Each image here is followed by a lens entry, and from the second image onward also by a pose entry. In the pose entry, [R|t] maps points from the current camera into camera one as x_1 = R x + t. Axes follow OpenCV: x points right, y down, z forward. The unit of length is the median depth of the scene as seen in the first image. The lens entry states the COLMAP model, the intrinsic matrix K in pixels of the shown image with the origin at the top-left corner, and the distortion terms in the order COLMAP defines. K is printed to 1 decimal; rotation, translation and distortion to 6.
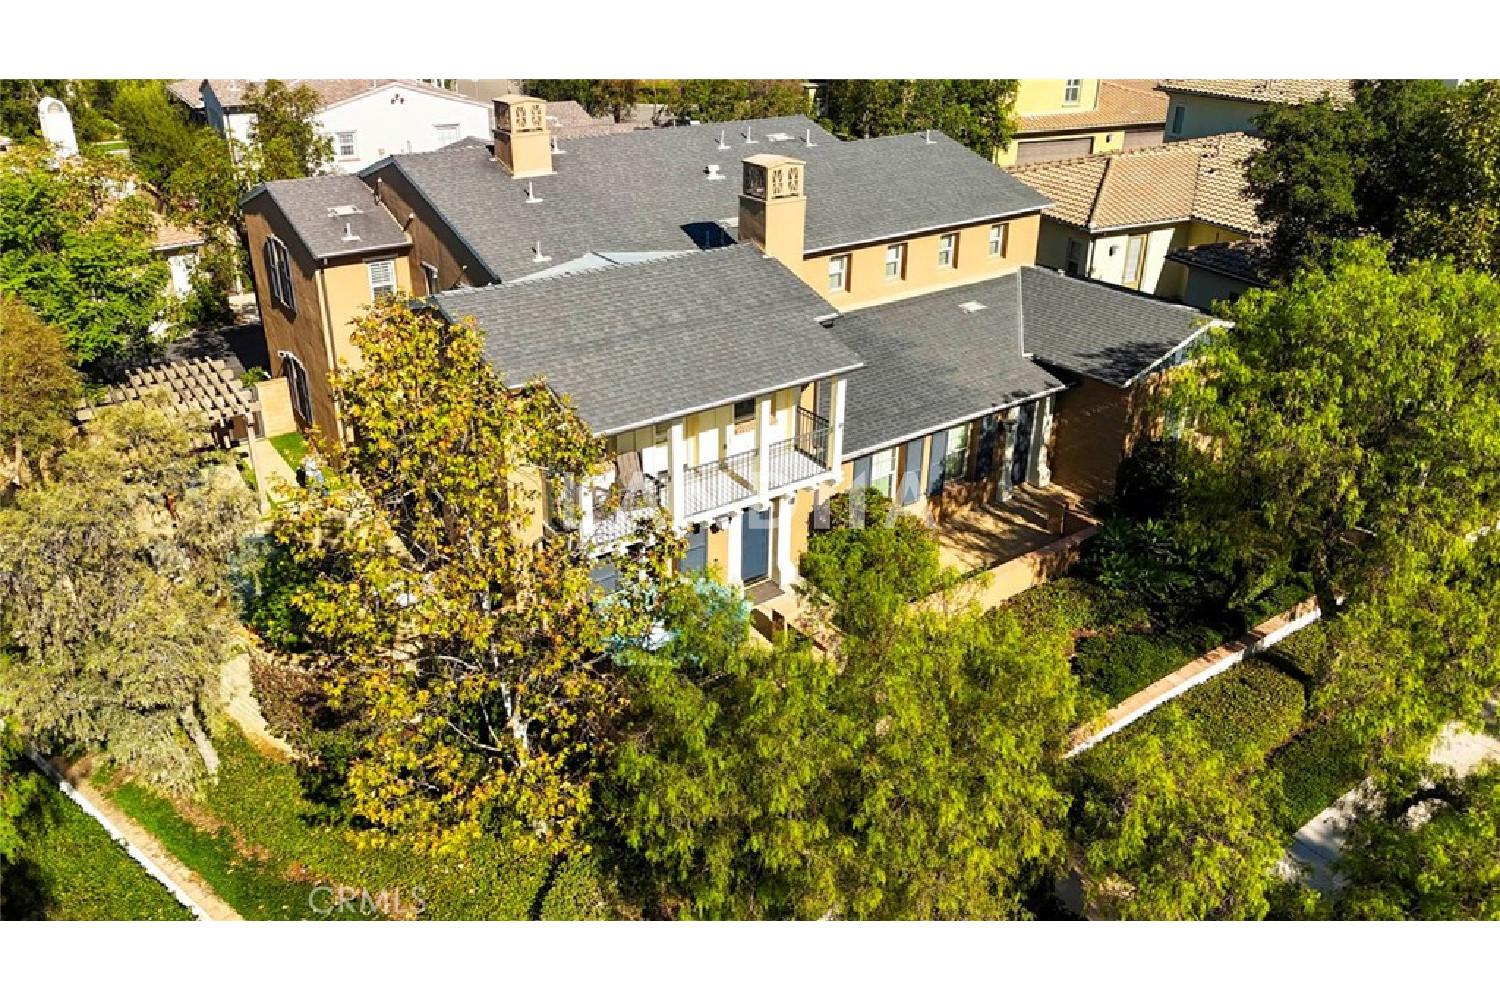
lens RADIAL K [[1039.9, 0, 750.0], [0, 1039.9, 500.0], [0, 0, 1]] dist [-0.000649, 0.000053]
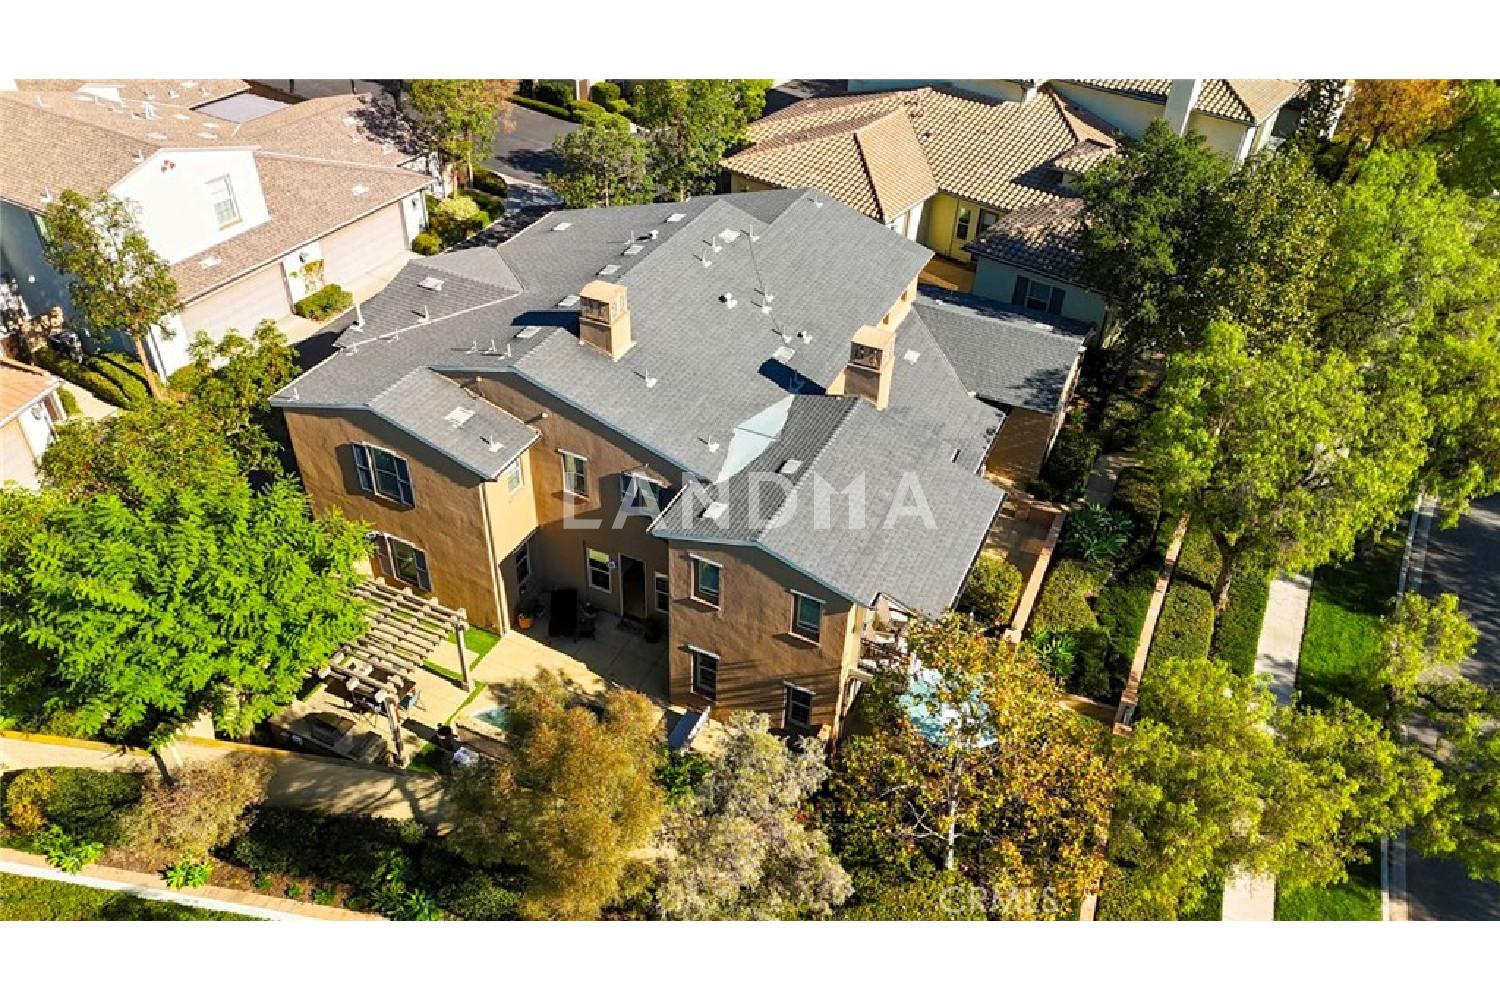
lens RADIAL K [[1039.9, 0, 750.0], [0, 1039.9, 500.0], [0, 0, 1]] dist [-0.000649, 0.000053]
pose [[0.880370, -0.274001, 0.387134, -0.581235], [0.193263, 0.952647, 0.234760, -0.400597], [-0.433127, -0.131857, 0.891636, -0.113937]]
